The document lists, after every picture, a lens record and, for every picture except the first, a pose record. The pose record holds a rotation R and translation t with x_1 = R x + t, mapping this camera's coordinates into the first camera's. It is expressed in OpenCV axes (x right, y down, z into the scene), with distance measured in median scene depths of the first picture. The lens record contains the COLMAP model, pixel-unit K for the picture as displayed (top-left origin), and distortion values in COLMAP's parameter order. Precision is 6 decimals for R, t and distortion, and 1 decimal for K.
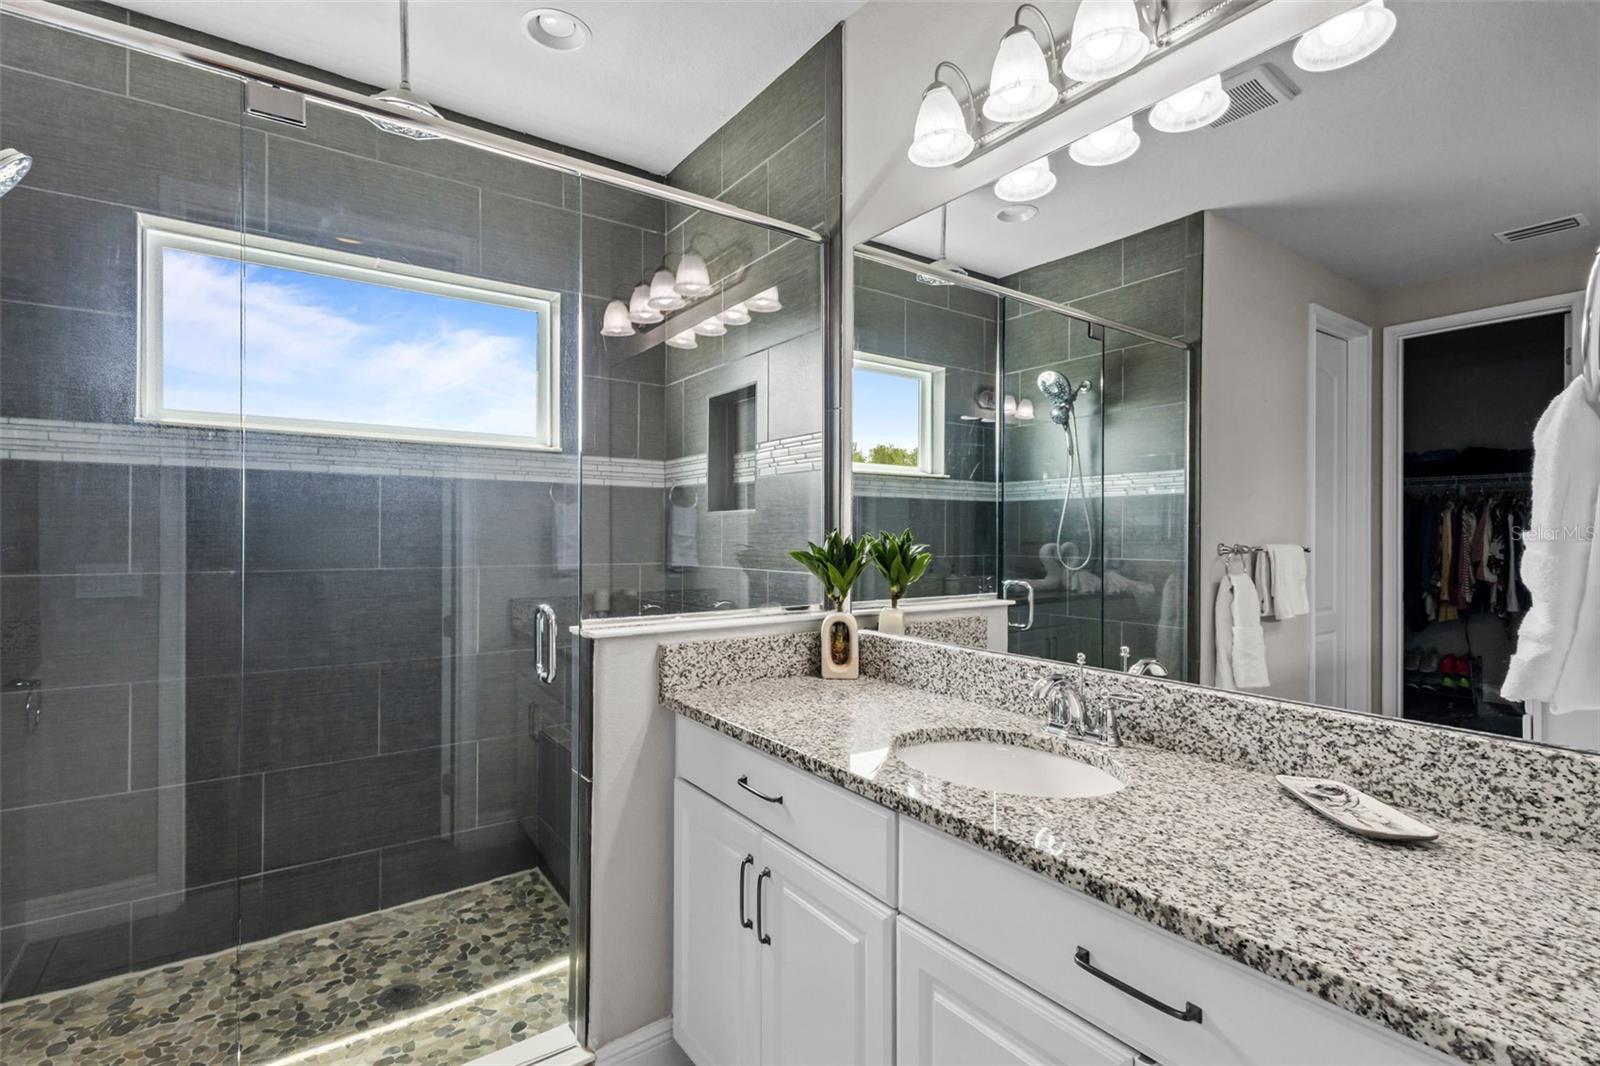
lens RADIAL K [[755.4, 0, 800.0], [0, 755.4, 533.0], [0, 0, 1]] dist [0.008817, -0.000085]
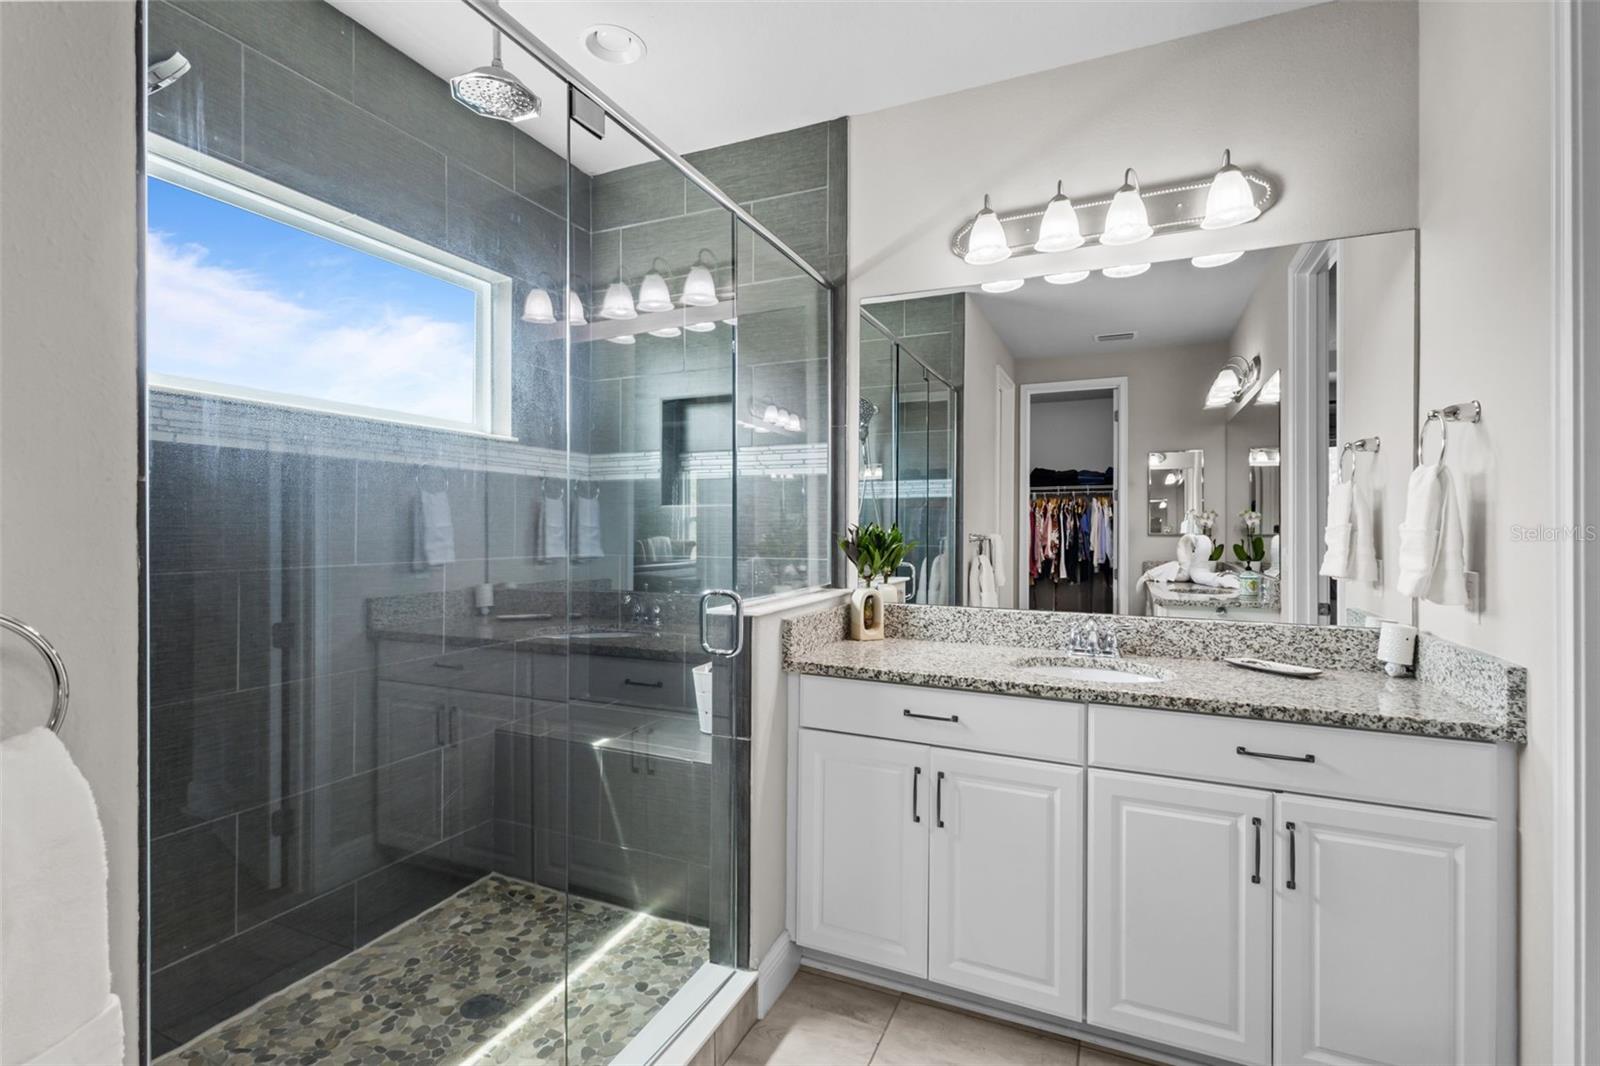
lens RADIAL K [[741.2, 0, 798.3], [0, 741.2, 524.4], [0, 0, 1]] dist [0.007720, 0.000590]
pose [[0.861478, 0.002560, 0.507789, -0.641947], [-0.002294, 0.999997, -0.001149, -0.000588], [-0.507790, -0.000175, 0.861481, -0.014725]]
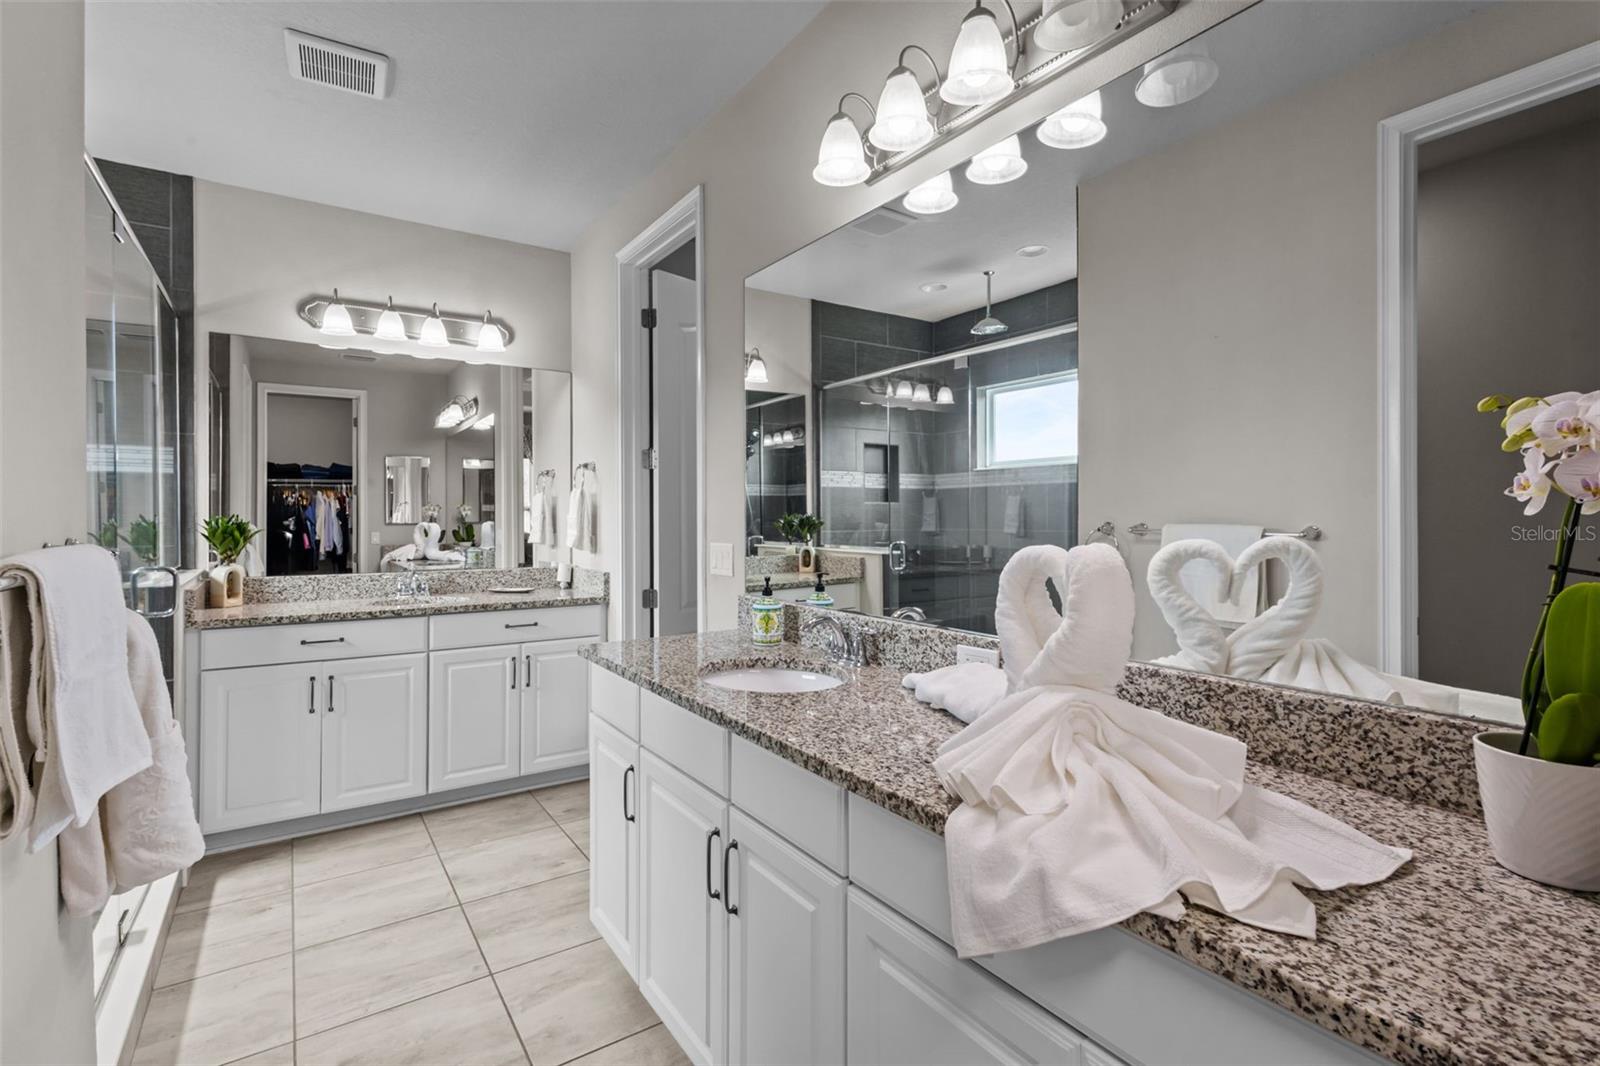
lens RADIAL K [[729.2, 0, 800.5], [0, 729.2, 509.7], [0, 0, 1]] dist [0.002068, 0.000079]
pose [[0.015474, 0.008275, 0.999846, -1.403410], [0.001683, 0.999964, -0.008302, -0.001273], [-0.999879, 0.001811, 0.015459, -0.232851]]
